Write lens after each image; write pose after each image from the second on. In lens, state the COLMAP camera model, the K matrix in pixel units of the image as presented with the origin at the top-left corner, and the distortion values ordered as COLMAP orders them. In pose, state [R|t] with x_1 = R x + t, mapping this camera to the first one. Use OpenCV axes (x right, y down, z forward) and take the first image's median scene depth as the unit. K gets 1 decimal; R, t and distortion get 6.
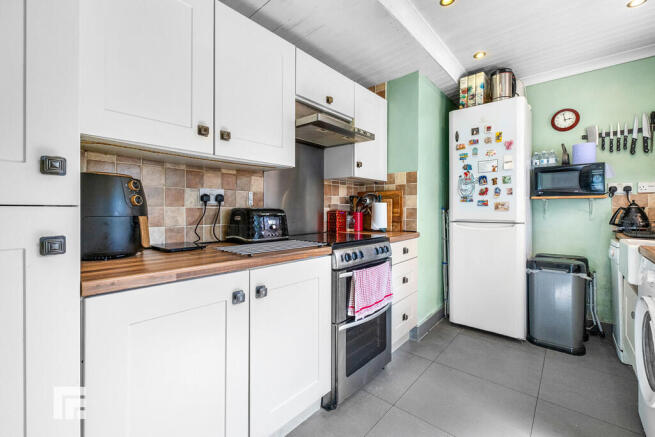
lens RADIAL K [[283.2, 0, 328.6], [0, 283.2, 211.0], [0, 0, 1]] dist [-0.001018, 0.000274]
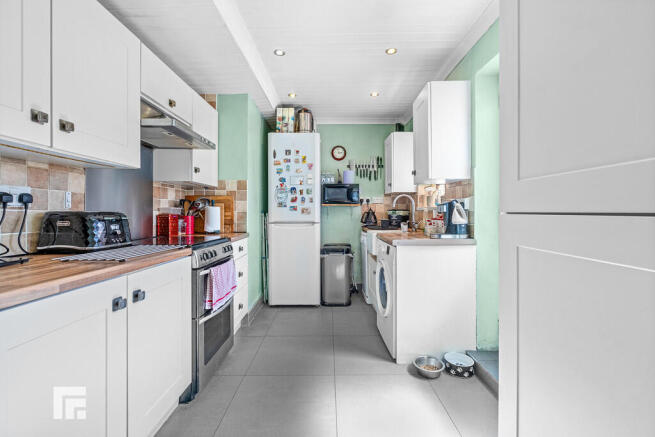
lens RADIAL K [[277.8, 0, 327.5], [0, 277.8, 218.5], [0, 0, 1]] dist [-0.001109, -0.000023]
pose [[0.760691, -0.012144, 0.649001, -0.174592], [0.002934, 0.999879, 0.015271, 0.000119], [-0.649108, -0.009712, 0.760634, -0.082931]]
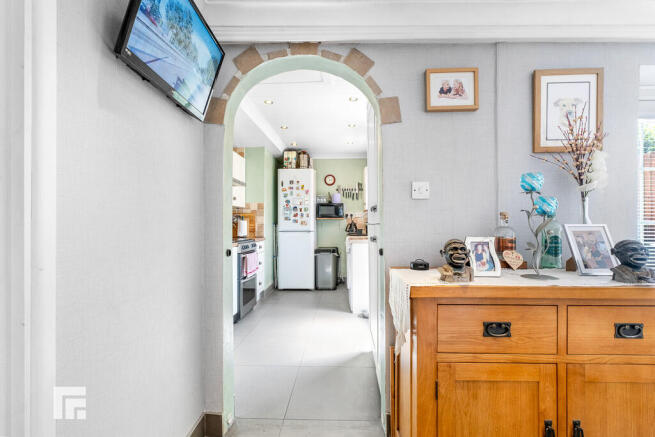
lens RADIAL K [[297.5, 0, 328.4], [0, 297.5, 224.6], [0, 0, 1]] dist [-0.002298, -0.000394]
pose [[0.790669, -0.000826, 0.612243, -0.500653], [0.005041, 0.999974, -0.005161, 0.006062], [-0.612223, 0.007167, 0.790653, -0.708939]]
